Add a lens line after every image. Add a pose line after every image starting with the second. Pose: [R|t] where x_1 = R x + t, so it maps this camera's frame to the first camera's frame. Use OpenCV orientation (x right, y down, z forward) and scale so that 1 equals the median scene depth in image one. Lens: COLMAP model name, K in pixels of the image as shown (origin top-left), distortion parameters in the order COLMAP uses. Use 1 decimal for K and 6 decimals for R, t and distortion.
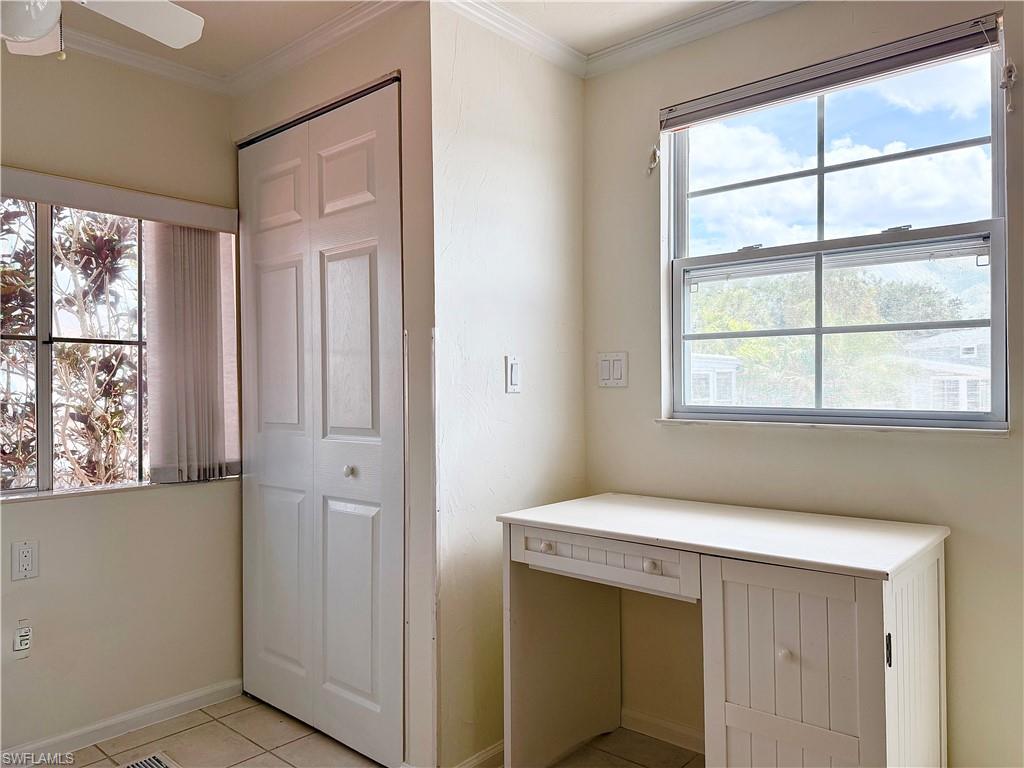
lens RADIAL K [[744.4, 0, 512.0], [0, 744.4, 384.0], [0, 0, 1]] dist [0.084858, -0.106754]
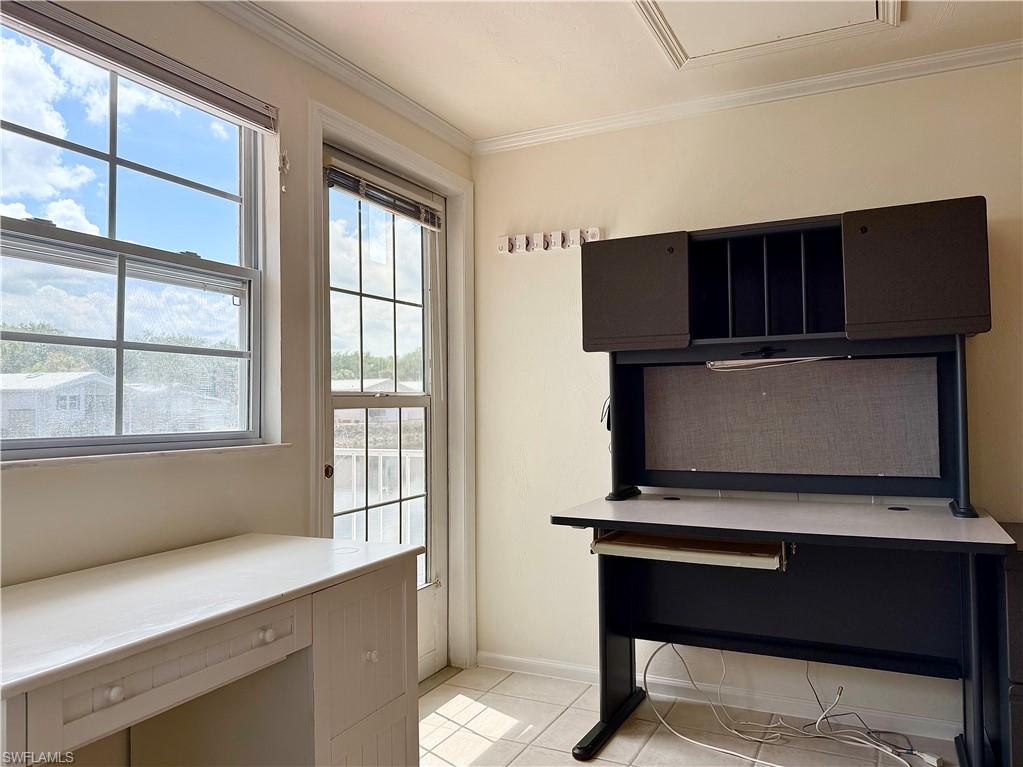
lens RADIAL K [[743.6, 0, 511.5], [0, 743.6, 383.5], [0, 0, 1]] dist [0.084858, -0.106754]
pose [[-0.245158, 0.033600, 0.968901, -0.539443], [0.007500, 0.999435, -0.032761, 0.005013], [-0.969454, -0.000765, -0.245271, 0.780878]]
